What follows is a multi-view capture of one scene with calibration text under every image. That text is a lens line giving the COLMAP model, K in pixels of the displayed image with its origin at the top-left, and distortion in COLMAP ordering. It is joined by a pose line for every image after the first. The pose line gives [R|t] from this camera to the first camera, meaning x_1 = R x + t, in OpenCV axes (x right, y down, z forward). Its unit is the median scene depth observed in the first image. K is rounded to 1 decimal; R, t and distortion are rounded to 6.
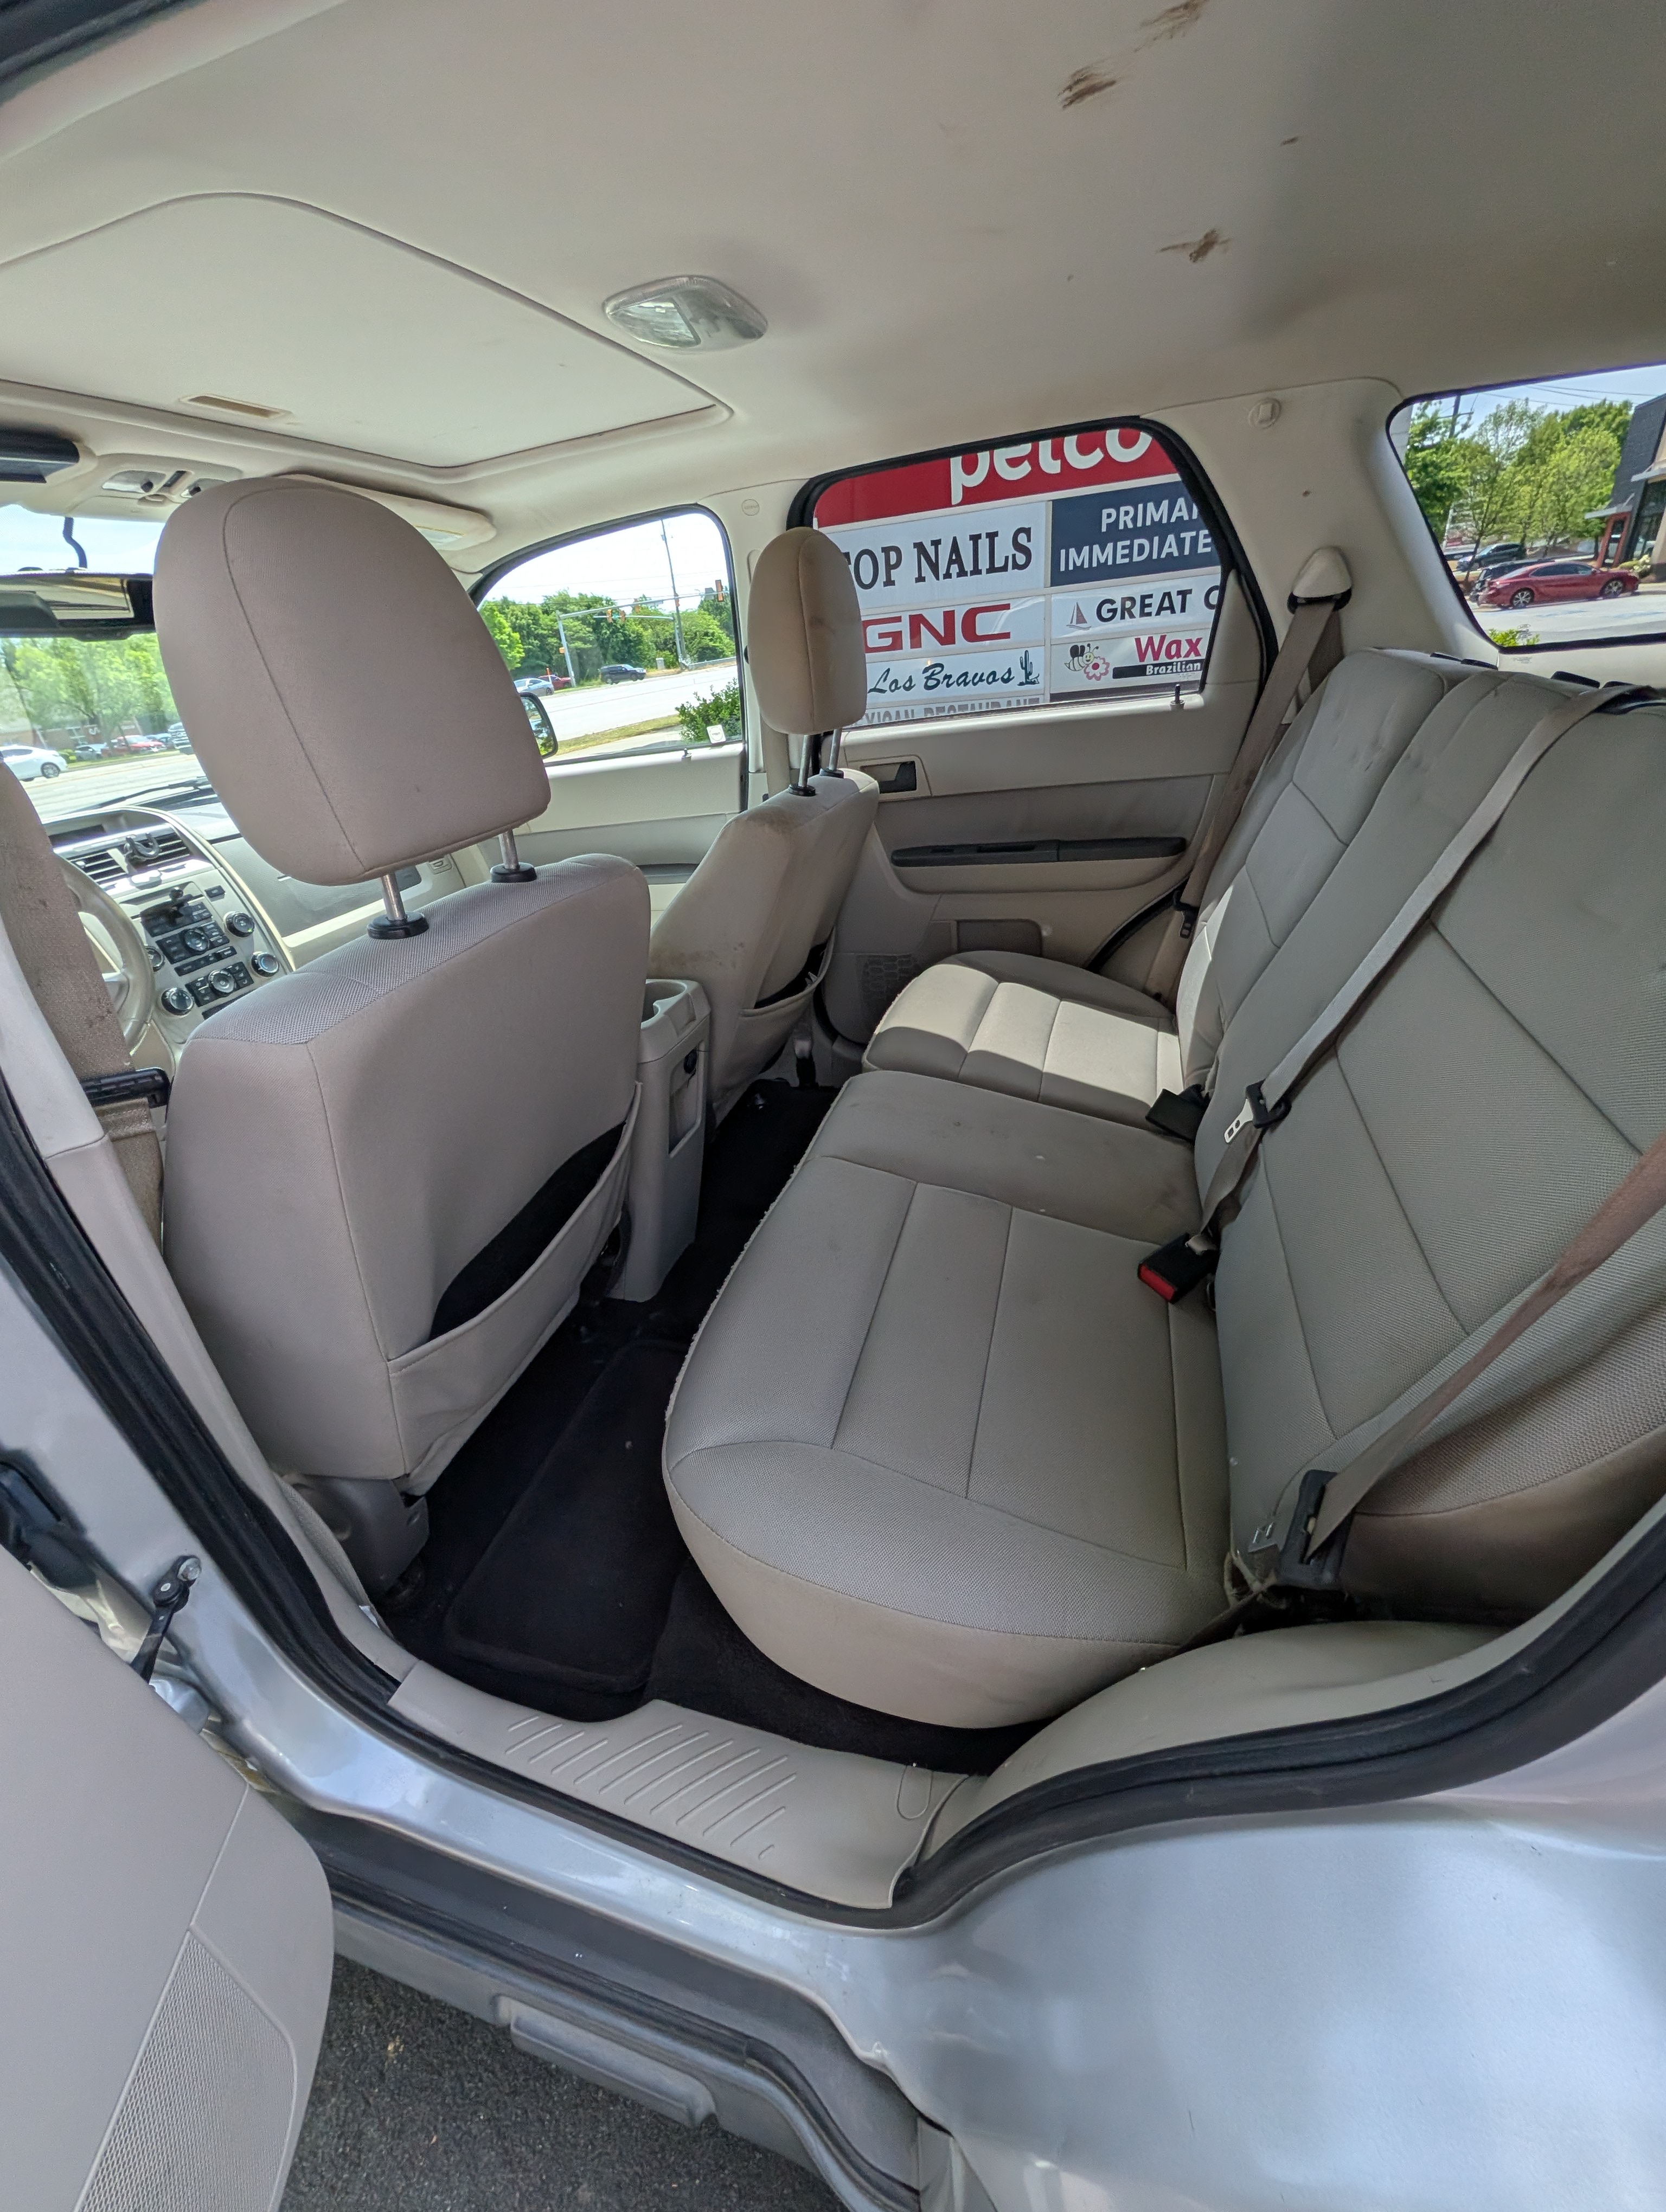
lens RADIAL K [[852.1, 0, 838.2], [0, 852.1, 1107.9], [0, 0, 1]] dist [-0.001478, -0.000181]
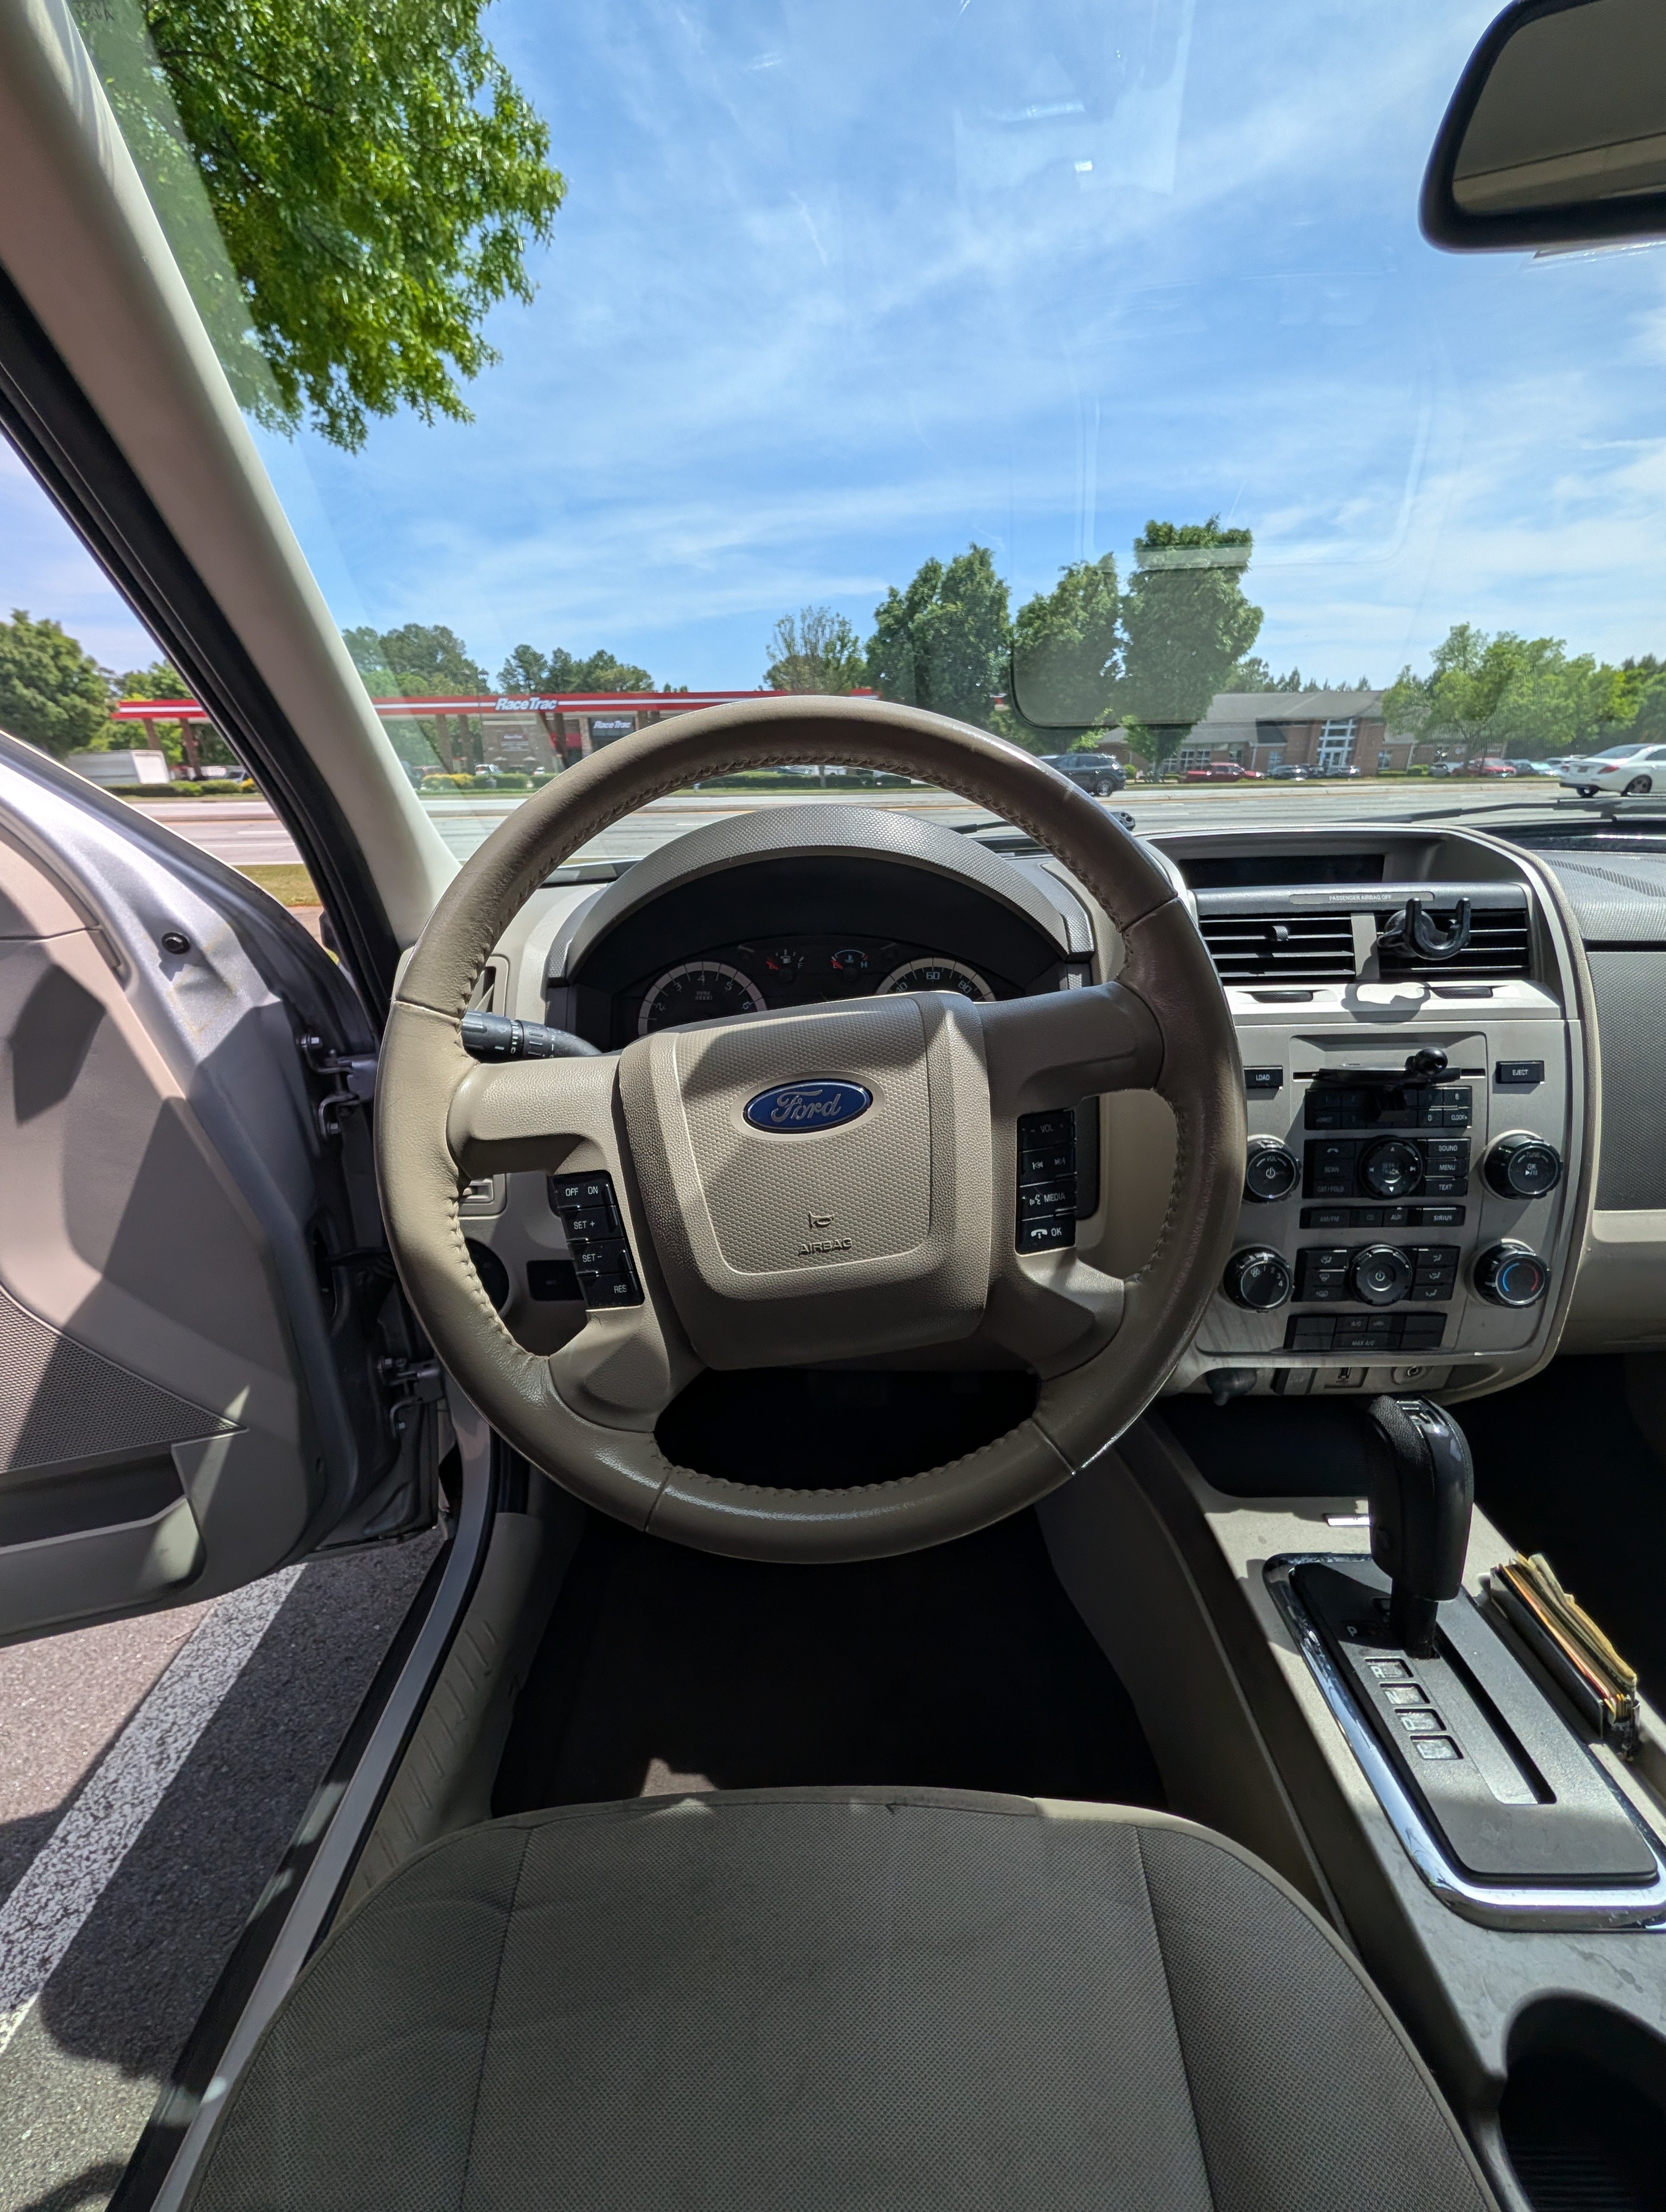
lens RADIAL K [[852.1, 0, 825.7], [0, 852.1, 1107.6], [0, 0, 1]] dist [-0.001478, -0.000181]
pose [[0.285992, 0.449112, -0.846468, -0.122962], [-0.471861, 0.834844, 0.283519, -0.050831], [0.834000, 0.318331, 0.450676, 0.143549]]
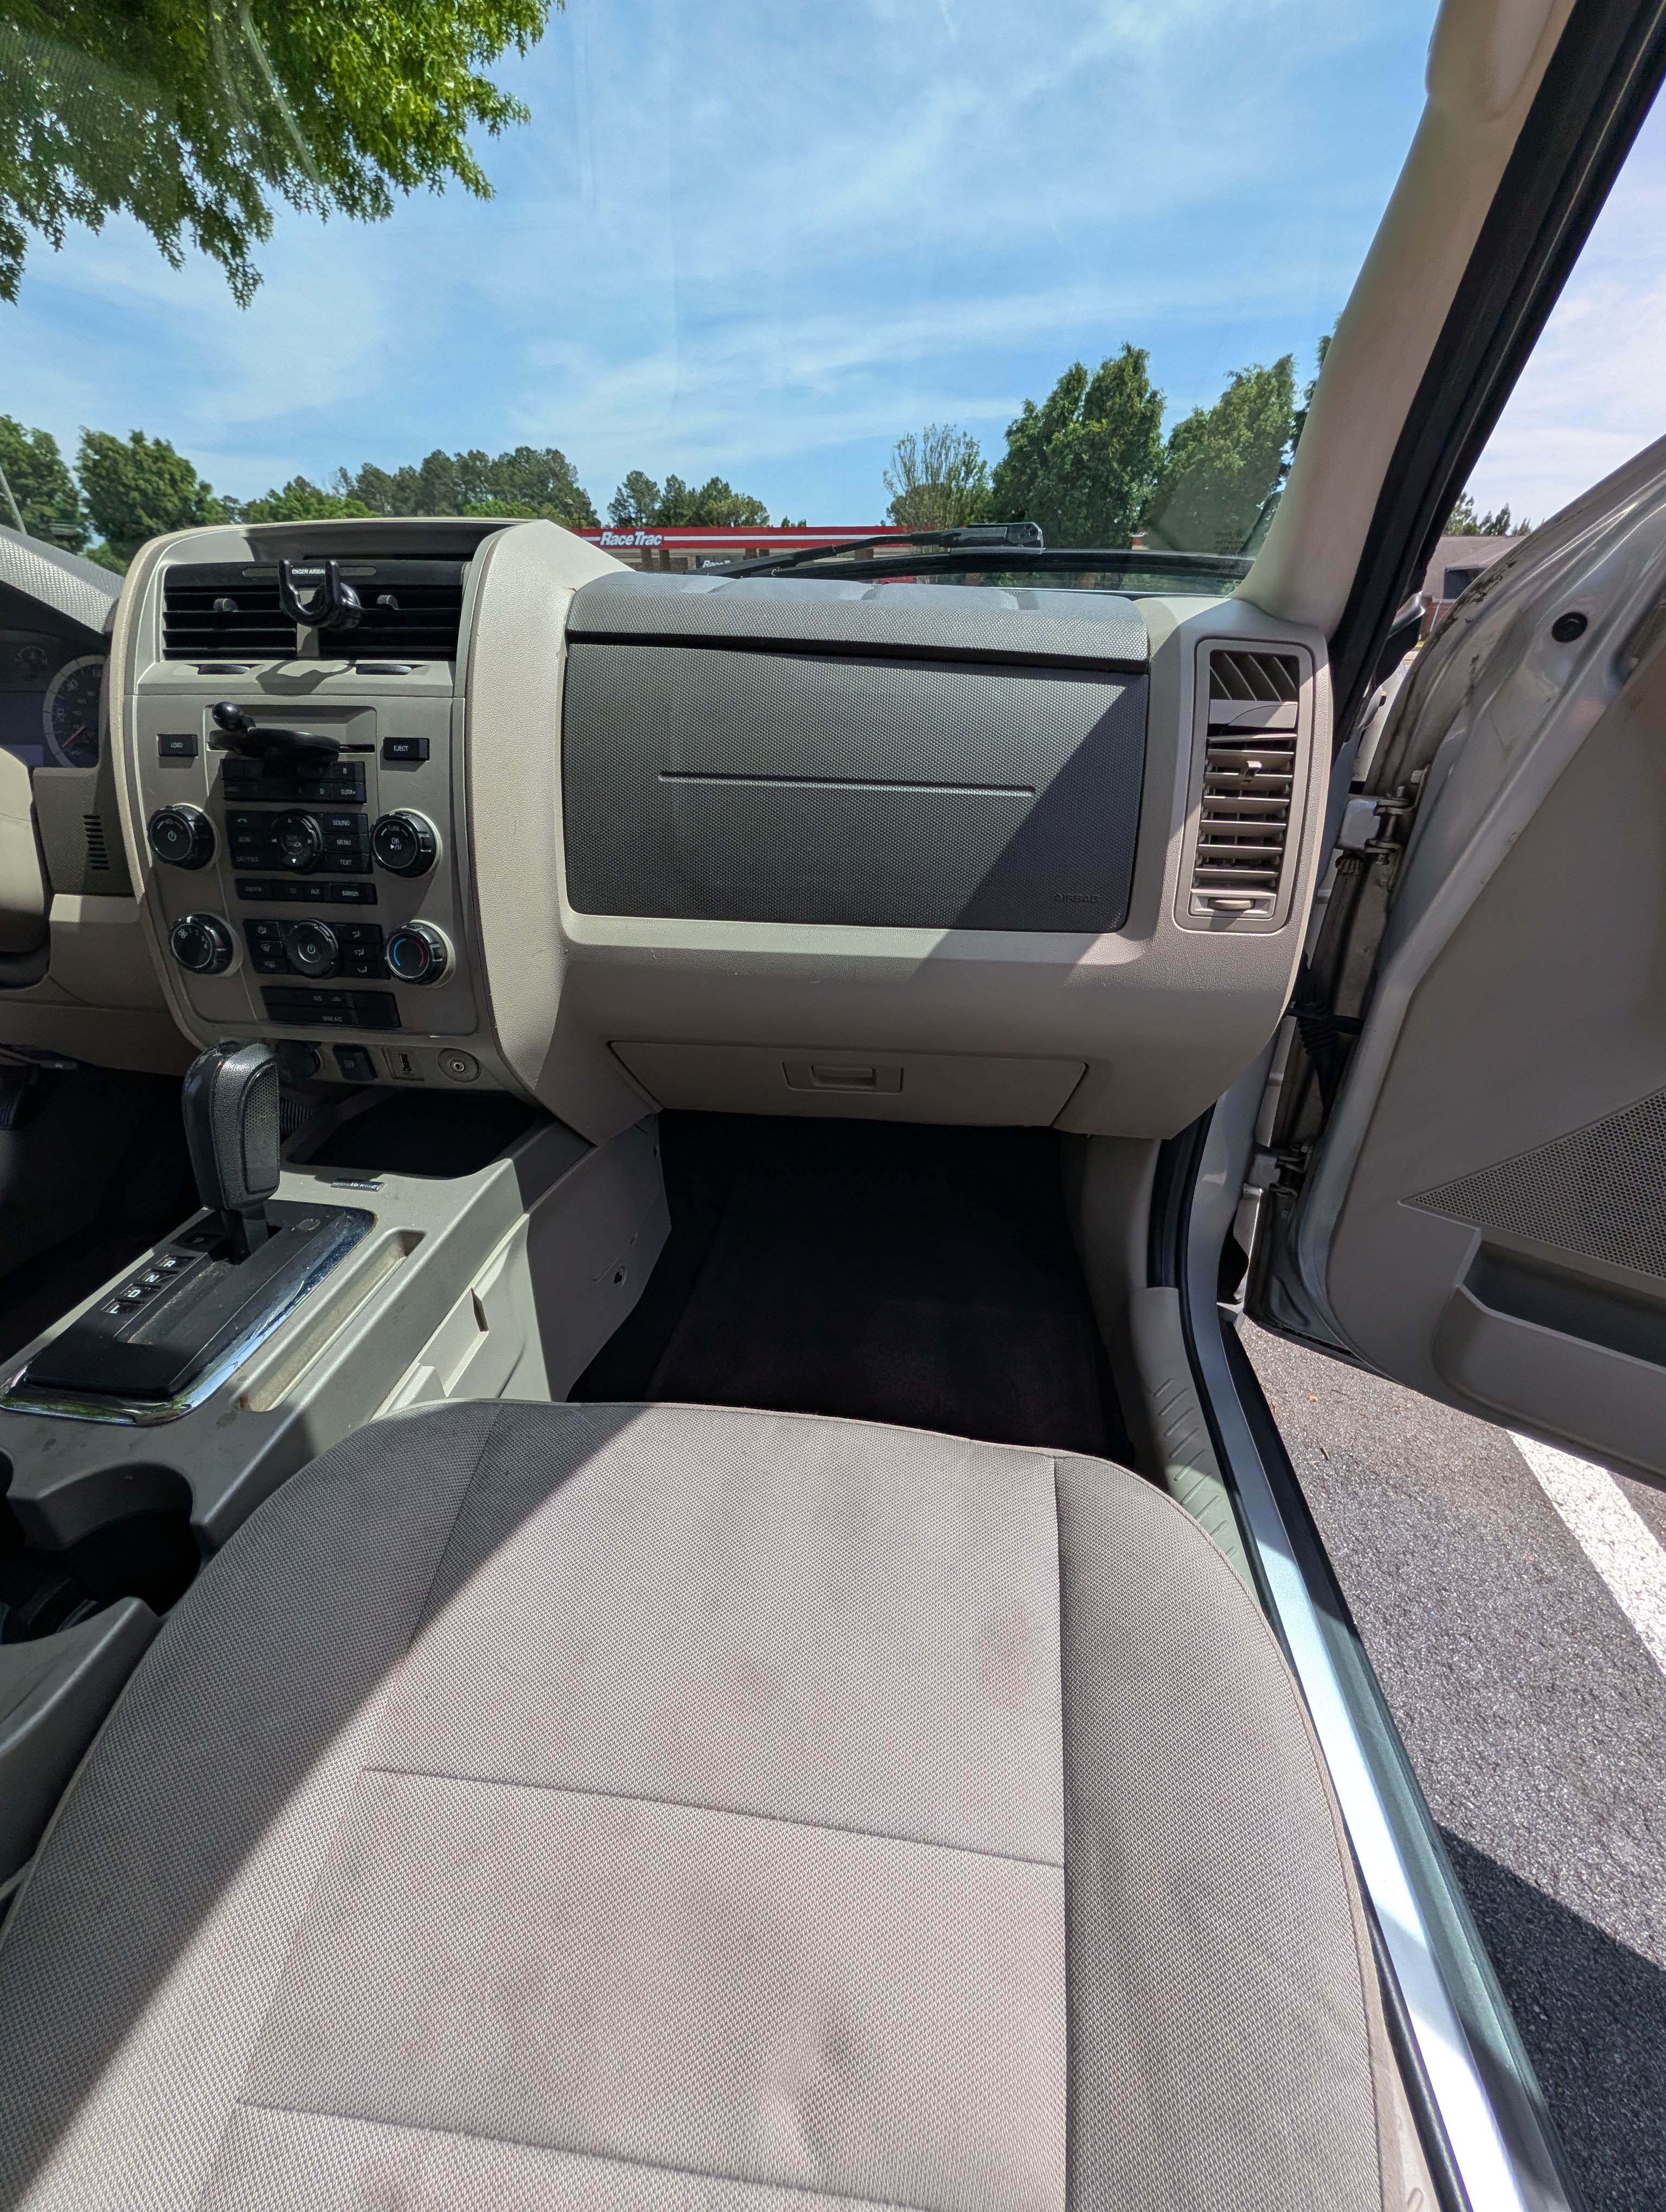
lens RADIAL K [[852.1, 0, 828.0], [0, 852.1, 1106.8], [0, 0, 1]] dist [-0.001478, -0.000181]
pose [[0.162013, 0.581981, -0.796900, -0.071798], [-0.489763, 0.748507, 0.447068, -0.102104], [0.856670, 0.317861, 0.406300, 0.268773]]
